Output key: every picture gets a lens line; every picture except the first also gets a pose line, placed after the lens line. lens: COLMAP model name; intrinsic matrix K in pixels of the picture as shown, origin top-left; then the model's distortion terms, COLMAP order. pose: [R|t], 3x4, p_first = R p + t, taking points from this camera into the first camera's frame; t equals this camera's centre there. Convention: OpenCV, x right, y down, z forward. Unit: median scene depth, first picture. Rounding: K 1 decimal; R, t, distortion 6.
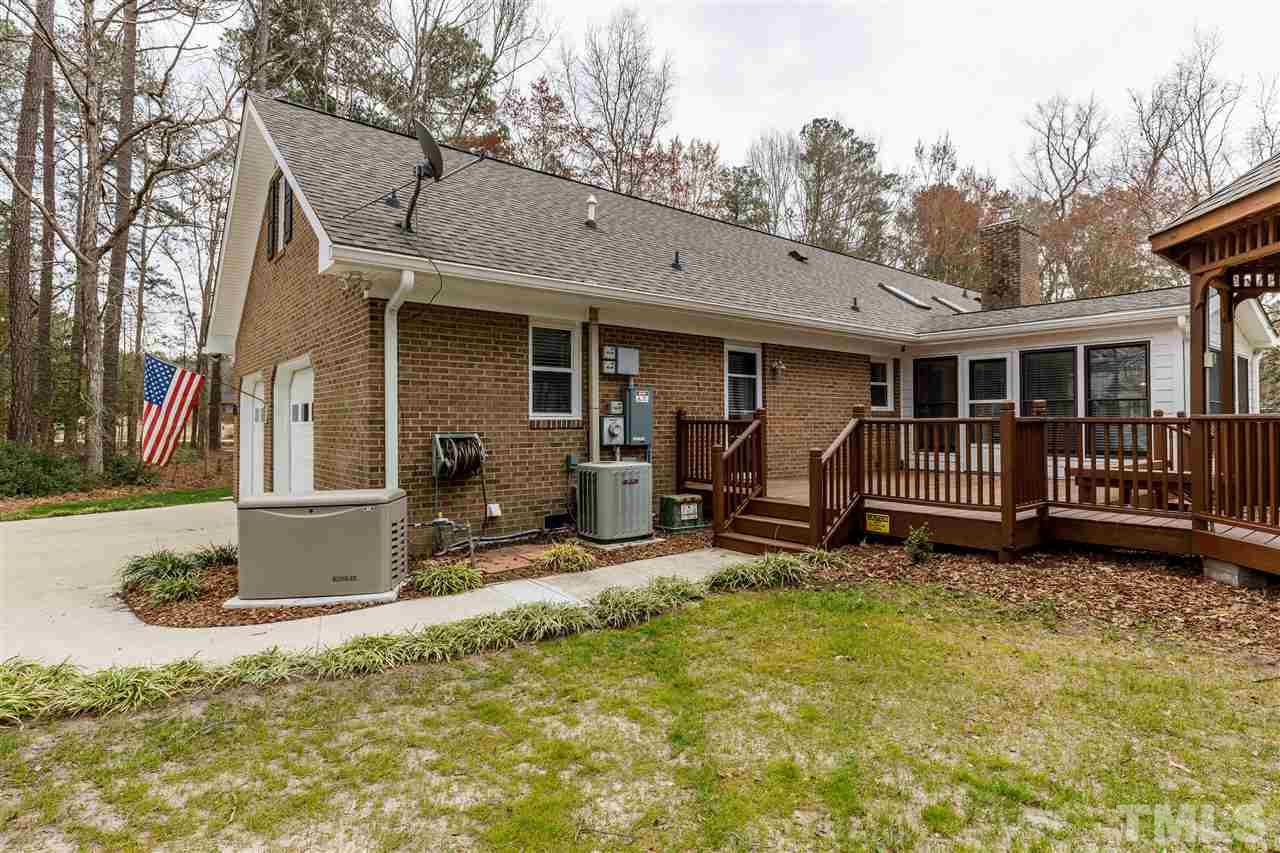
lens RADIAL K [[684.4, 0, 637.5], [0, 684.4, 416.2], [0, 0, 1]] dist [0.000827, -0.000770]
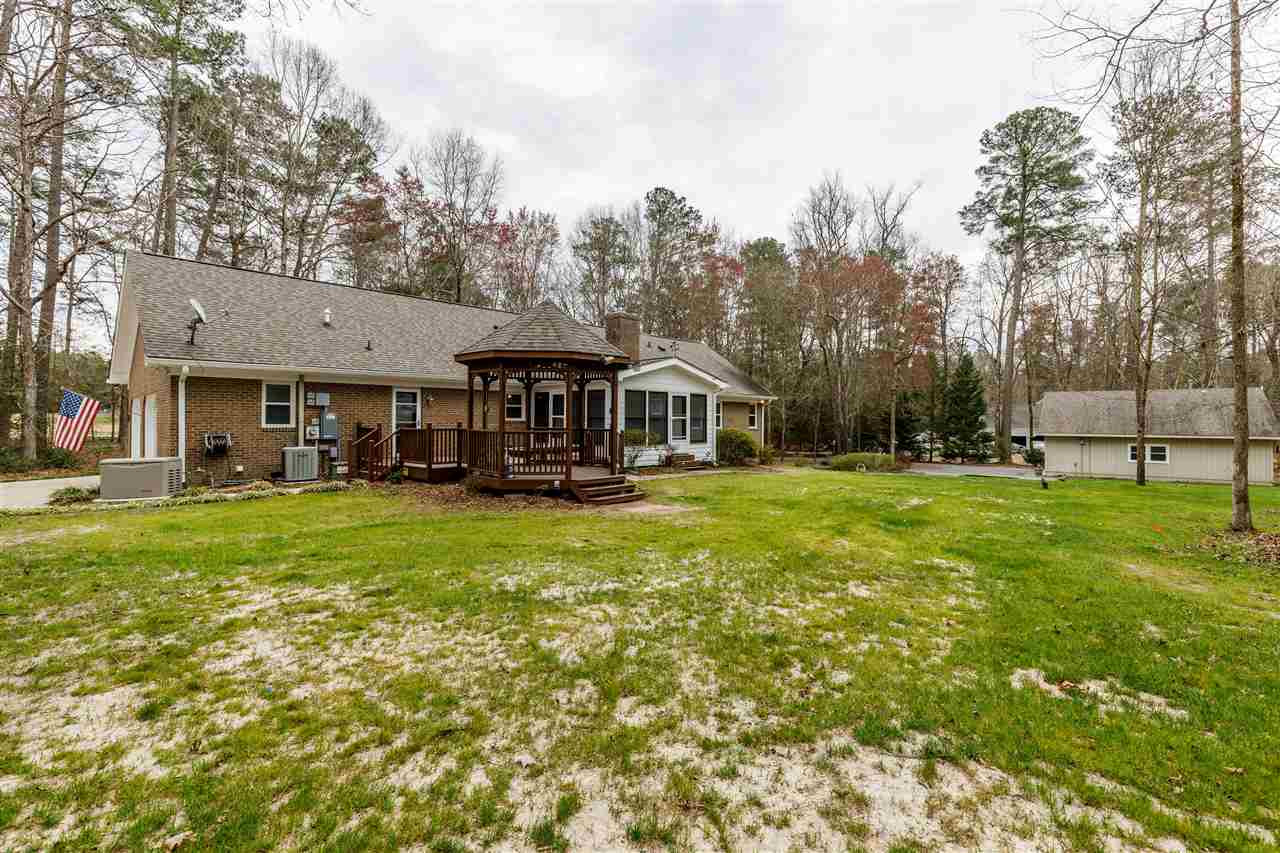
lens RADIAL K [[591.3, 0, 642.0], [0, 591.3, 420.2], [0, 0, 1]] dist [-0.001499, 0.000002]
pose [[0.990334, 0.004517, 0.138628, 0.585978], [-0.005714, 0.999950, 0.008240, -0.030643], [-0.138583, -0.008953, 0.990310, -0.771303]]
